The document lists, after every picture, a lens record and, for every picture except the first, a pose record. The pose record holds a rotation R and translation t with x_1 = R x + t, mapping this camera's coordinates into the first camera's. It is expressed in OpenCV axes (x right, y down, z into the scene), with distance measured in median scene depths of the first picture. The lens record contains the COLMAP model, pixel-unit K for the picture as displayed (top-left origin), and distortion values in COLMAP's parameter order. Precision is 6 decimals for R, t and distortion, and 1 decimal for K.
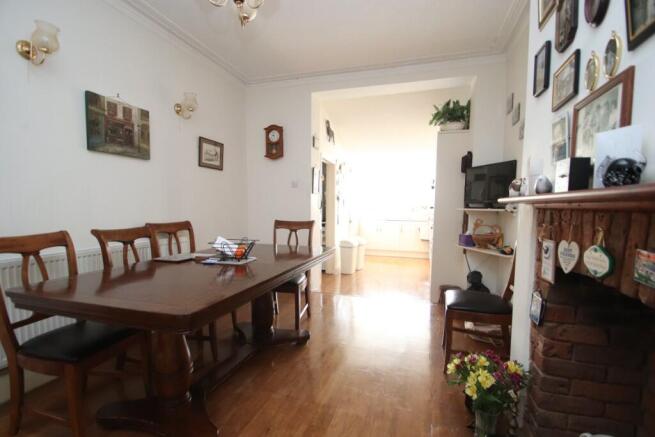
lens RADIAL K [[306.0, 0, 330.0], [0, 306.0, 227.7], [0, 0, 1]] dist [0.018820, -0.019324]
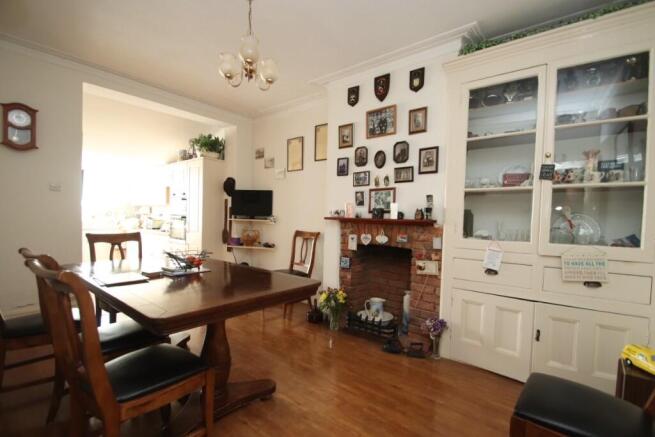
lens RADIAL K [[306.0, 0, 330.0], [0, 306.0, 227.7], [0, 0, 1]] dist [0.018820, -0.019324]
pose [[0.379837, -0.026088, 0.924686, -0.810277], [0.042247, 0.999048, 0.010832, -0.024245], [-0.924088, 0.034951, 0.380577, 0.083836]]
